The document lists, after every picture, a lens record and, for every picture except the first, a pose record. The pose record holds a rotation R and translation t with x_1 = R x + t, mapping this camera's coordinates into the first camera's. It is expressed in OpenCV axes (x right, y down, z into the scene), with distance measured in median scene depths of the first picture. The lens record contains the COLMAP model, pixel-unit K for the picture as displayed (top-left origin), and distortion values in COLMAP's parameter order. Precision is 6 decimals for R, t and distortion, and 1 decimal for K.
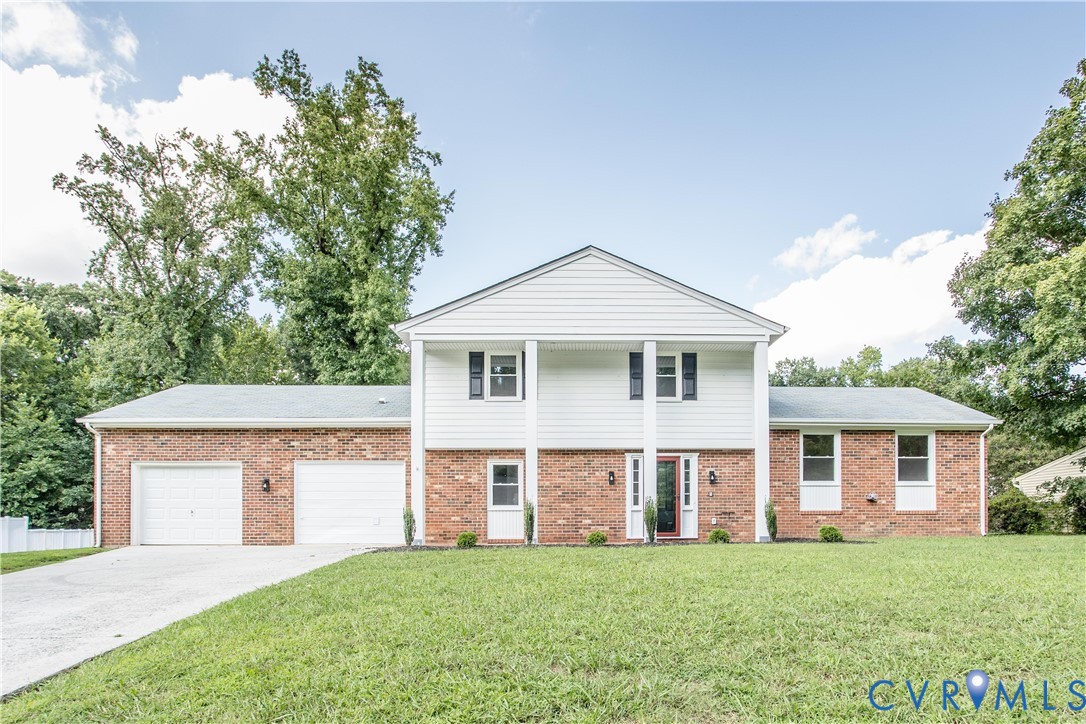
lens RADIAL K [[540.3, 0, 547.9], [0, 540.3, 496.4], [0, 0, 1]] dist [-0.005702, 0.002999]
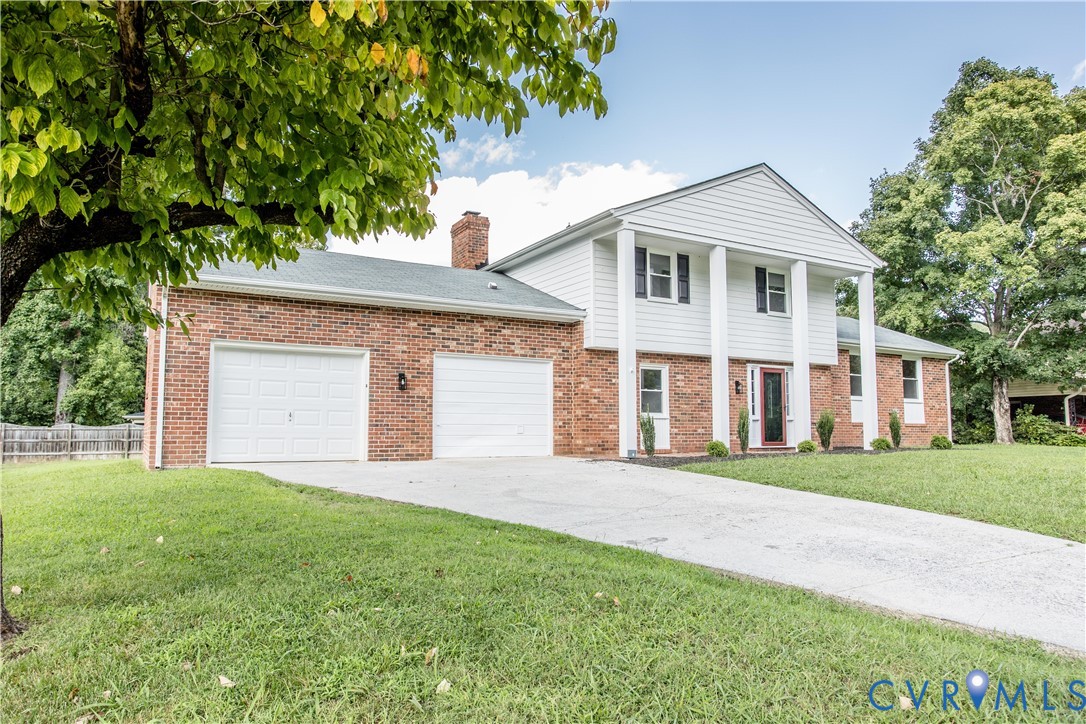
lens RADIAL K [[742.8, 0, 544.3], [0, 742.8, 366.1], [0, 0, 1]] dist [0.009928, 0.000159]
pose [[0.866119, 0.048220, 0.497507, -0.876451], [-0.028811, 0.998497, -0.046620, 0.000652], [-0.499008, 0.026045, 0.866206, -0.018030]]
